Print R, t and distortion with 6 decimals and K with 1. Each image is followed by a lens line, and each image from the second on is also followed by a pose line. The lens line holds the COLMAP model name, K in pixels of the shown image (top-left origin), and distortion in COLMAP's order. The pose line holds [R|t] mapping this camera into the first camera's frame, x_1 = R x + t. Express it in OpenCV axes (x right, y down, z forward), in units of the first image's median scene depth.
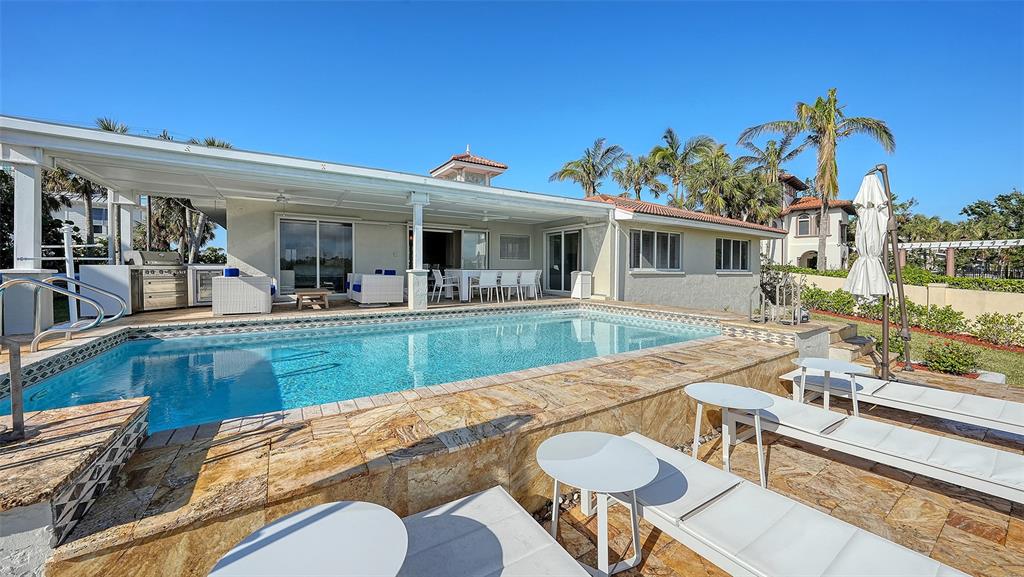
lens RADIAL K [[355.2, 0, 510.1], [0, 355.2, 266.3], [0, 0, 1]] dist [-0.012922, 0.000077]
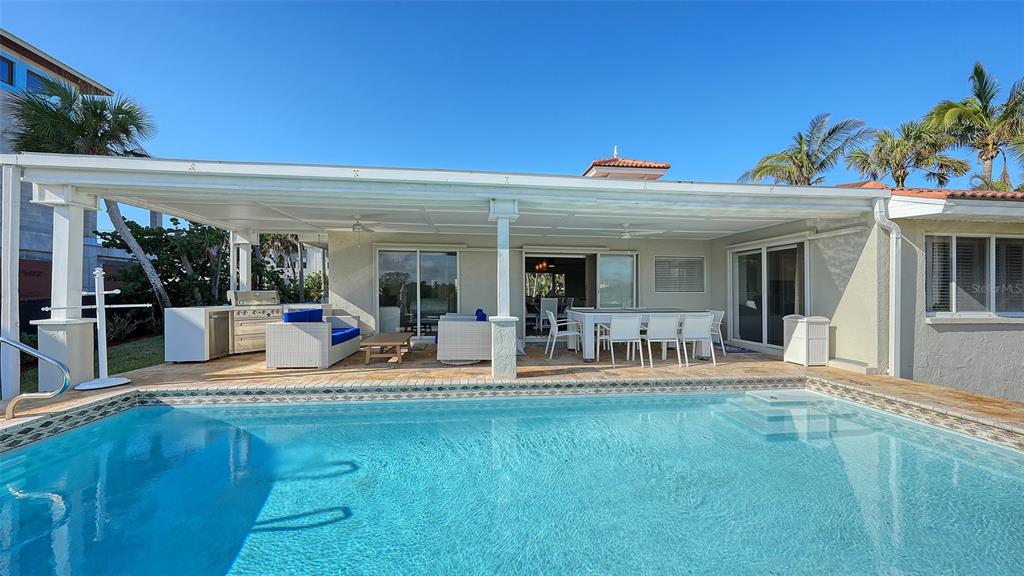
lens RADIAL K [[356.4, 0, 505.6], [0, 356.4, 283.9], [0, 0, 1]] dist [-0.001740, -0.000035]
pose [[0.892238, -0.009585, -0.451464, 0.030277], [0.000664, 0.999801, -0.019915, -0.026056], [0.451565, 0.017469, 0.892067, 0.277424]]
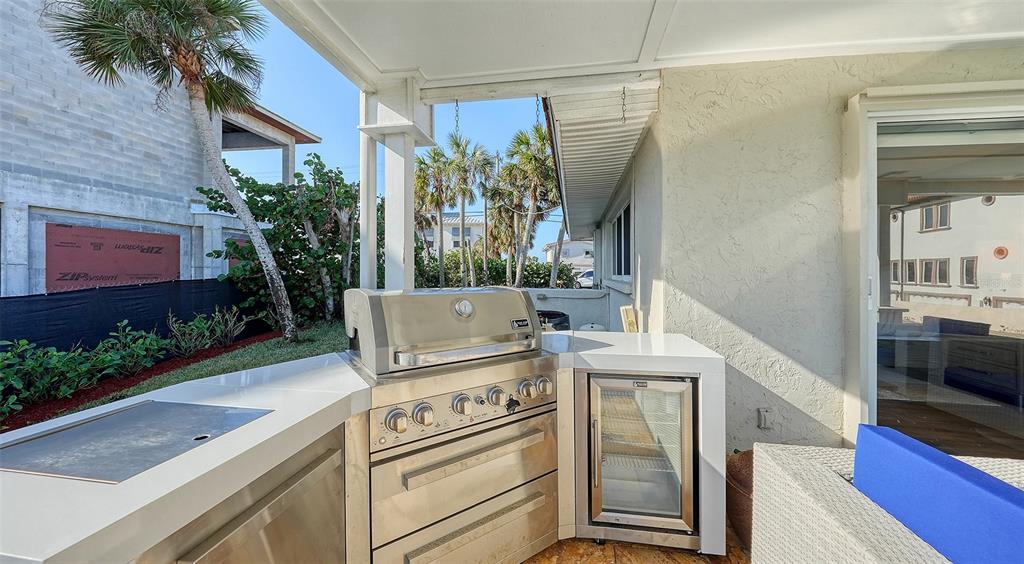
lens RADIAL K [[359.9, 0, 510.6], [0, 359.9, 261.5], [0, 0, 1]] dist [-0.000380, -0.000049]
pose [[0.735782, -0.013920, -0.677075, -0.525962], [-0.005364, 0.999638, -0.026381, -0.033693], [0.677197, 0.023042, 0.735441, 0.545423]]
